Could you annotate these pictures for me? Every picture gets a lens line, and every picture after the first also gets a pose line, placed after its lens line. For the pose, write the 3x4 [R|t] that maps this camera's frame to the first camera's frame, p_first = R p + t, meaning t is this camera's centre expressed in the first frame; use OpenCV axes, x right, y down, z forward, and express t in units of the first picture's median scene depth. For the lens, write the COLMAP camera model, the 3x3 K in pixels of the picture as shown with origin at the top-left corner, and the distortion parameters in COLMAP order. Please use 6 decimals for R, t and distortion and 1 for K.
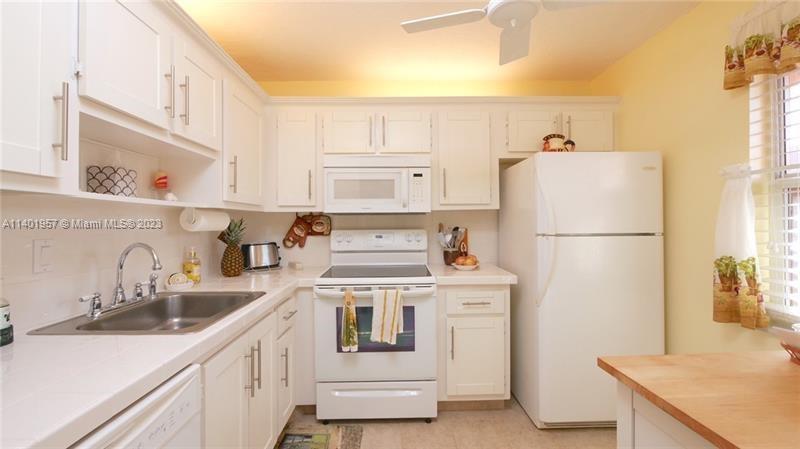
lens RADIAL K [[329.6, 0, 400.1], [0, 329.6, 222.7], [0, 0, 1]] dist [-0.008751, 0.001164]
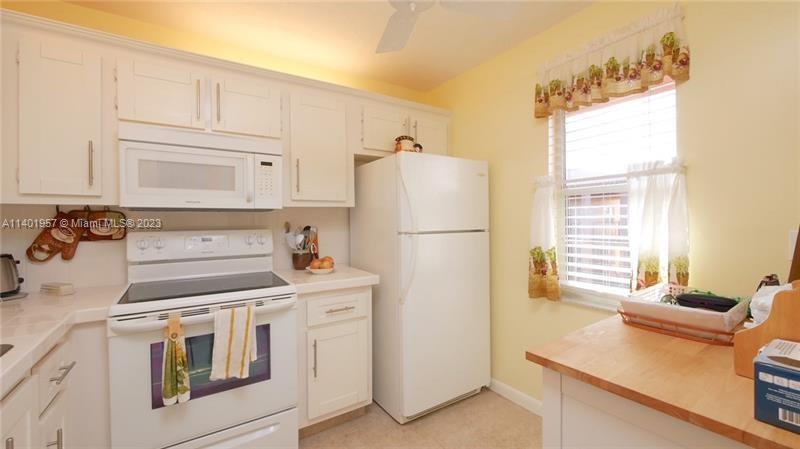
lens RADIAL K [[329.6, 0, 400.0], [0, 329.6, 222.5], [0, 0, 1]] dist [-0.008751, 0.001164]
pose [[0.846079, -0.003504, 0.533047, -0.118897], [0.002089, 0.999993, 0.003256, 0.001514], [-0.533054, -0.001641, 0.846080, 0.144673]]
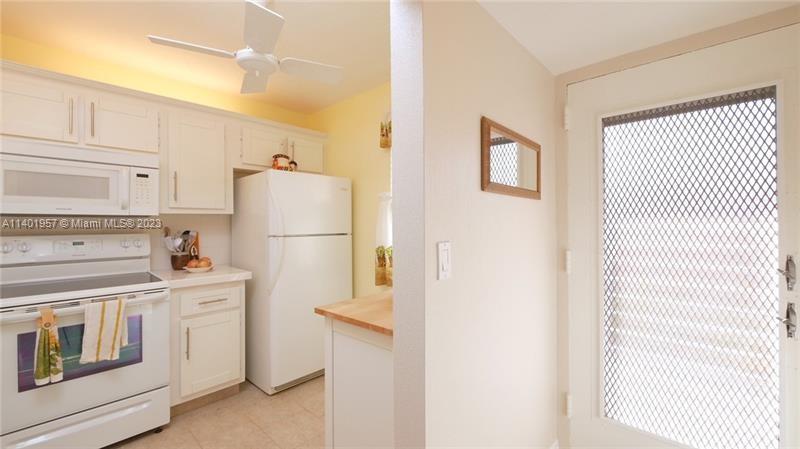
lens RADIAL K [[329.6, 0, 400.1], [0, 329.6, 222.5], [0, 0, 1]] dist [-0.008751, 0.001164]
pose [[0.692820, 0.007295, 0.721074, -0.126968], [0.001099, 0.999937, -0.011173, 0.000166], [-0.721110, 0.008533, 0.692768, -0.196765]]
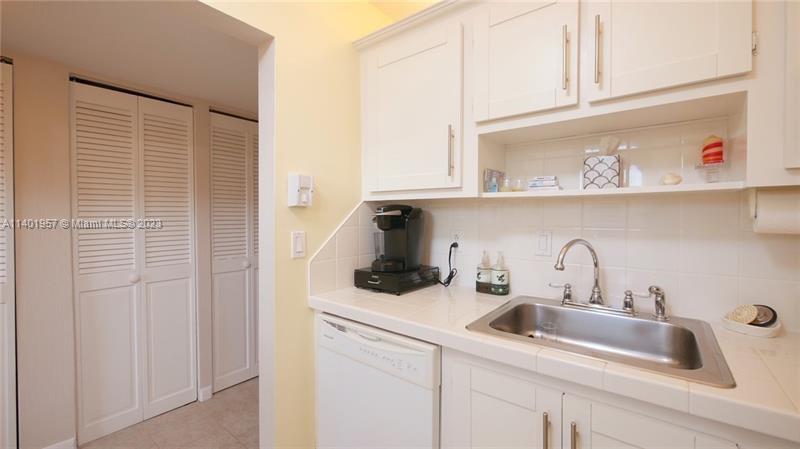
lens RADIAL K [[329.6, 0, 399.0], [0, 329.6, 222.9], [0, 0, 1]] dist [-0.008751, 0.001164]
pose [[-0.639673, 0.018361, -0.768428, 0.138754], [0.003213, 0.999770, 0.021214, -0.001977], [0.768641, 0.011101, -0.639584, 0.788675]]
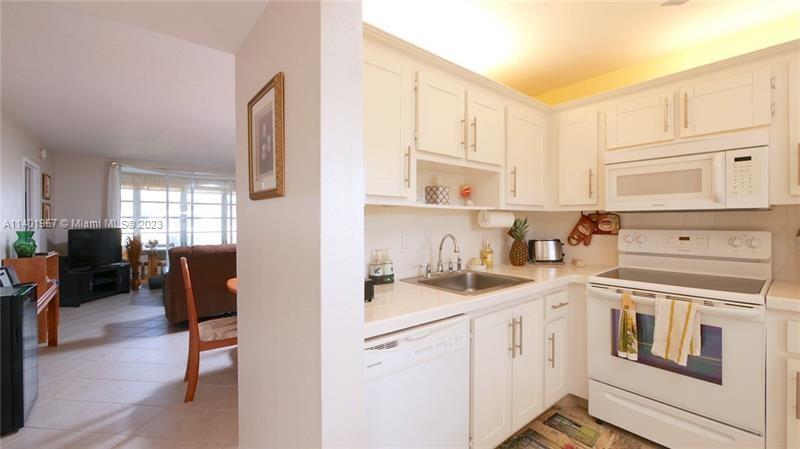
lens RADIAL K [[329.6, 0, 400.0], [0, 329.6, 222.5], [0, 0, 1]] dist [-0.008751, 0.001164]
pose [[0.615245, 0.008005, -0.788295, 0.187079], [-0.002677, 0.999964, 0.008065, -0.003105], [0.788331, -0.002852, 0.615244, -0.087823]]
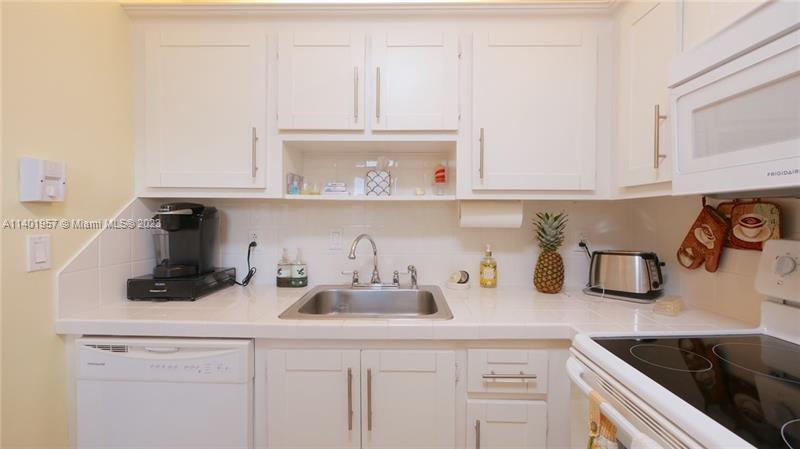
lens RADIAL K [[329.6, 0, 400.1], [0, 329.6, 224.0], [0, 0, 1]] dist [-0.008751, 0.001164]
pose [[-0.038329, 0.026717, -0.998908, 0.236289], [-0.004662, 0.999627, 0.026915, -0.003903], [0.999254, 0.005689, -0.038190, 0.770887]]
